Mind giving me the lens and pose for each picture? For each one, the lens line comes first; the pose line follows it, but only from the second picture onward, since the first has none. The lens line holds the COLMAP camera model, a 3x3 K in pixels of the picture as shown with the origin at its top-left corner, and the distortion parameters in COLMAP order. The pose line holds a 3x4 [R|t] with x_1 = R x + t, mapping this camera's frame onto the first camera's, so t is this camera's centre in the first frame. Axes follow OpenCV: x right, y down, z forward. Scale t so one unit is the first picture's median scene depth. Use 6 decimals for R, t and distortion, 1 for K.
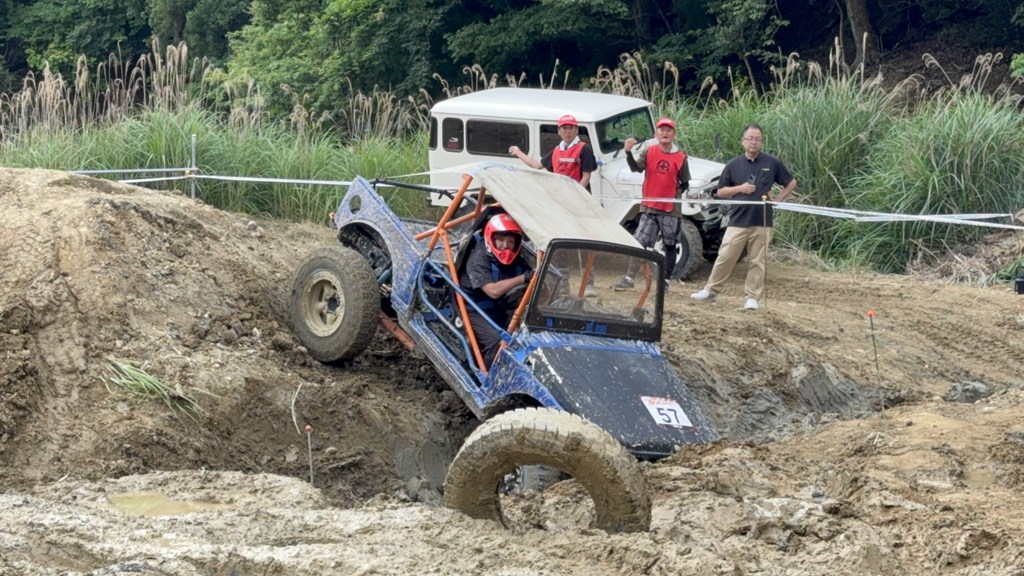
lens RADIAL K [[2331.1, 0, 501.8], [0, 2331.1, 288.0], [0, 0, 1]] dist [0.136110, 0.000000]
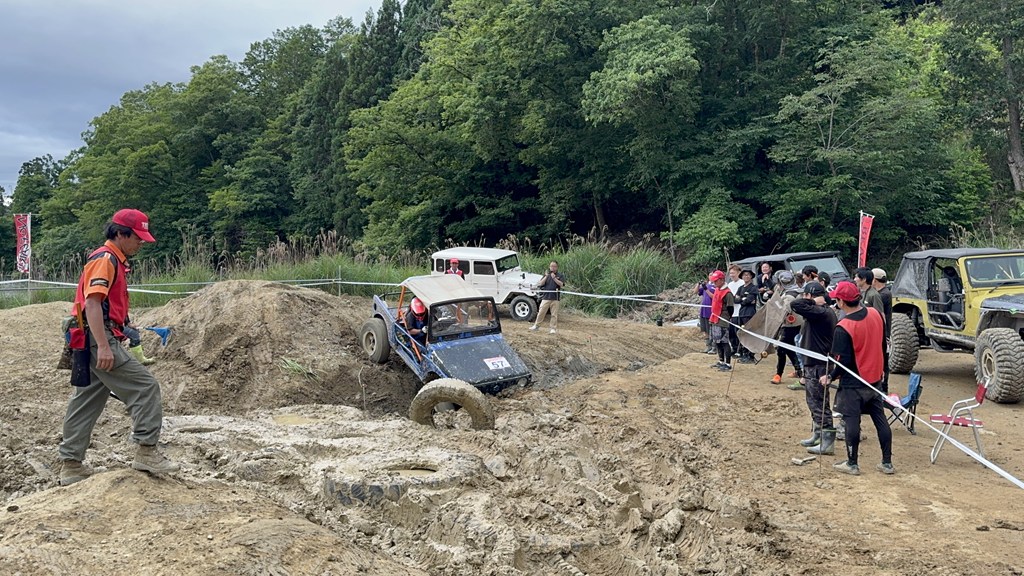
lens RADIAL K [[883.6, 0, 504.8], [0, 883.6, 286.3], [0, 0, 1]] dist [0.155992, -0.273753]
pose [[0.999403, -0.006402, 0.033959, 0.031496], [0.007801, 0.999120, -0.041223, -0.003920], [-0.033665, 0.041463, 0.998573, 0.054656]]
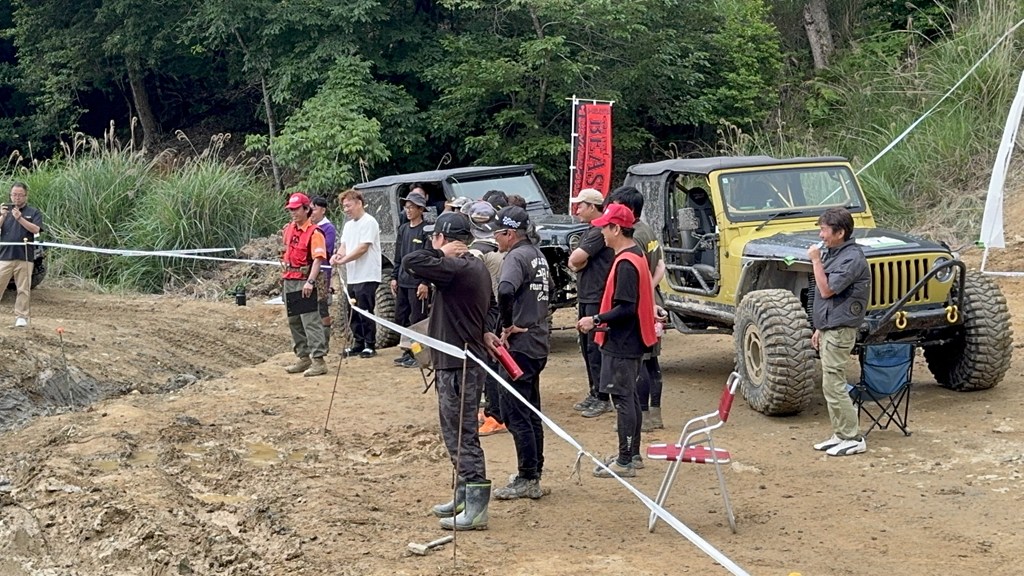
lens RADIAL K [[1578.8, 0, 520.1], [0, 1578.8, 302.6], [0, 0, 1]] dist [0.131482, 0.000000]
pose [[0.936359, -0.037923, 0.348989, 0.080818], [0.037264, 0.999268, 0.008604, -0.001802], [-0.349060, 0.004949, 0.937087, 0.103954]]
